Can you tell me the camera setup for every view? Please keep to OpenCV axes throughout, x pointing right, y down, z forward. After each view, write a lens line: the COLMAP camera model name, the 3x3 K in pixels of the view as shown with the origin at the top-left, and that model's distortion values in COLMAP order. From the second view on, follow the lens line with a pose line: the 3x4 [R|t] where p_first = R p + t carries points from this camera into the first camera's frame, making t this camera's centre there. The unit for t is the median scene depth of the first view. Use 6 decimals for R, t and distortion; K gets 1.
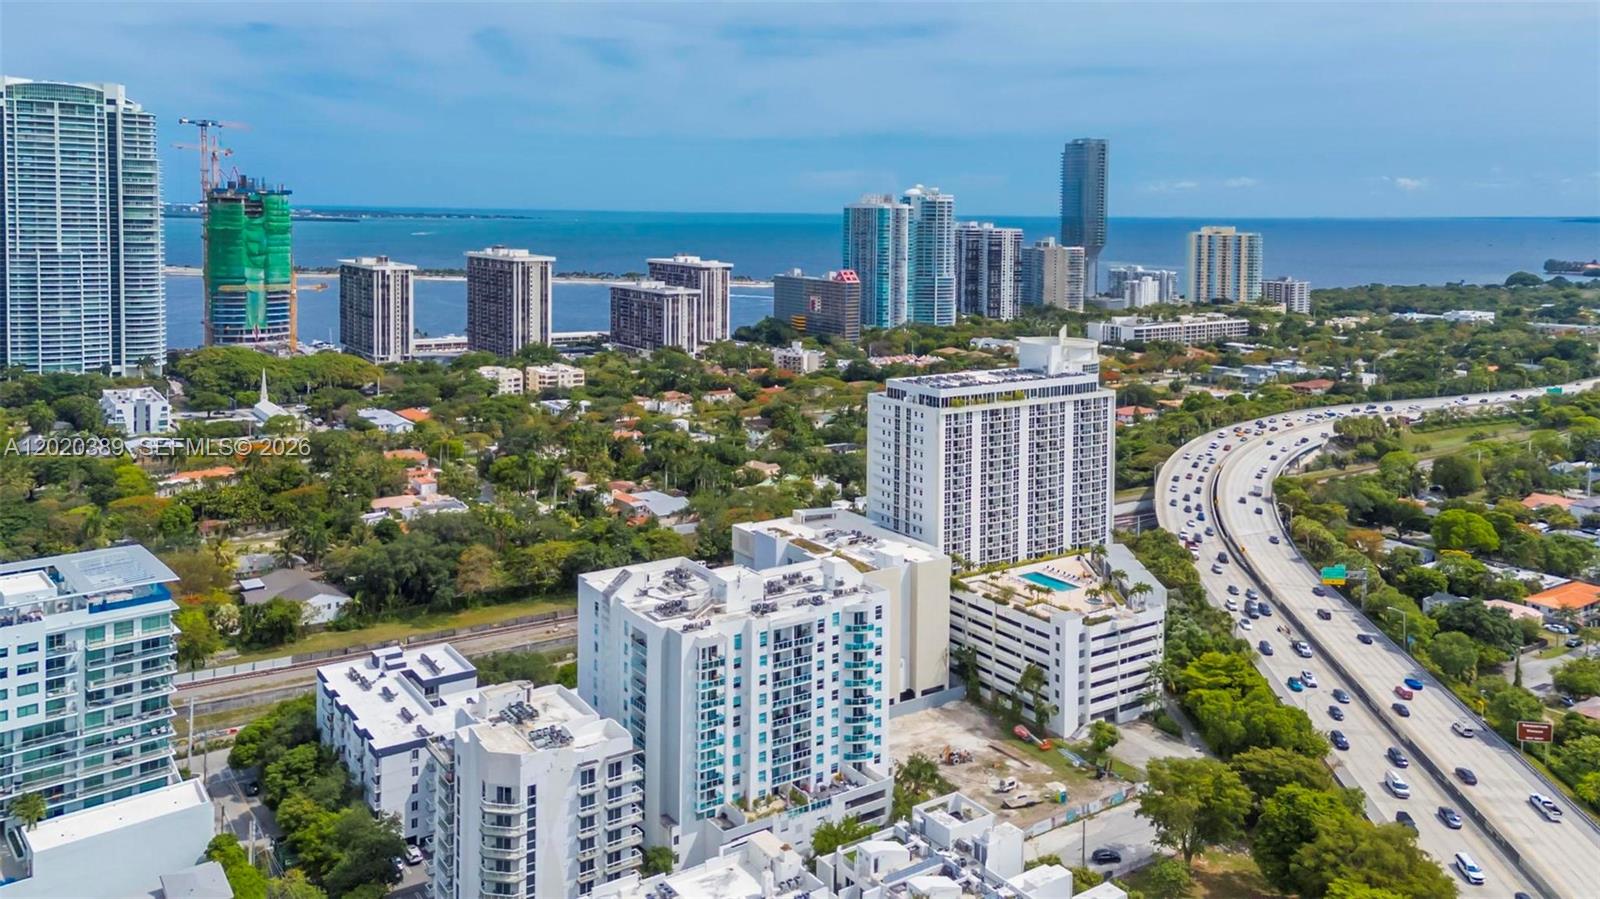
lens RADIAL K [[1185.8, 0, 779.9], [0, 1185.8, 298.5], [0, 0, 1]] dist [0.054836, -0.002252]
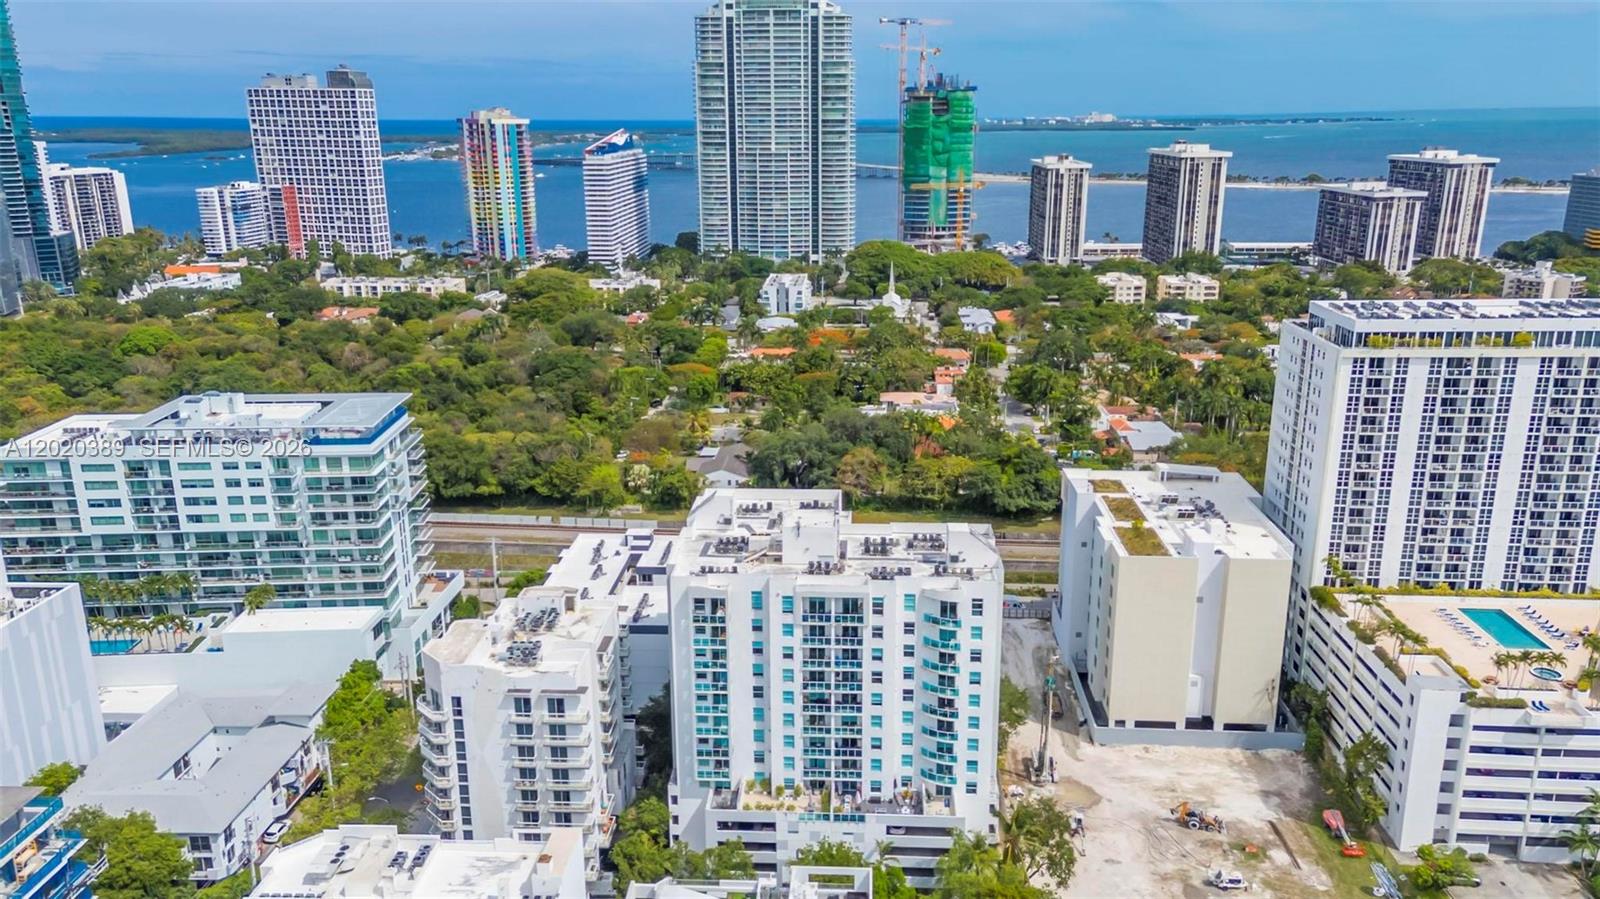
lens RADIAL K [[1145.1, 0, 807.6], [0, 1145.1, 479.4], [0, 0, 1]] dist [0.022882, 0.006667]
pose [[0.789872, 0.159069, -0.592284, 0.122914], [-0.020159, 0.971989, 0.234161, 0.009142], [0.612941, -0.173017, 0.770953, 0.129625]]
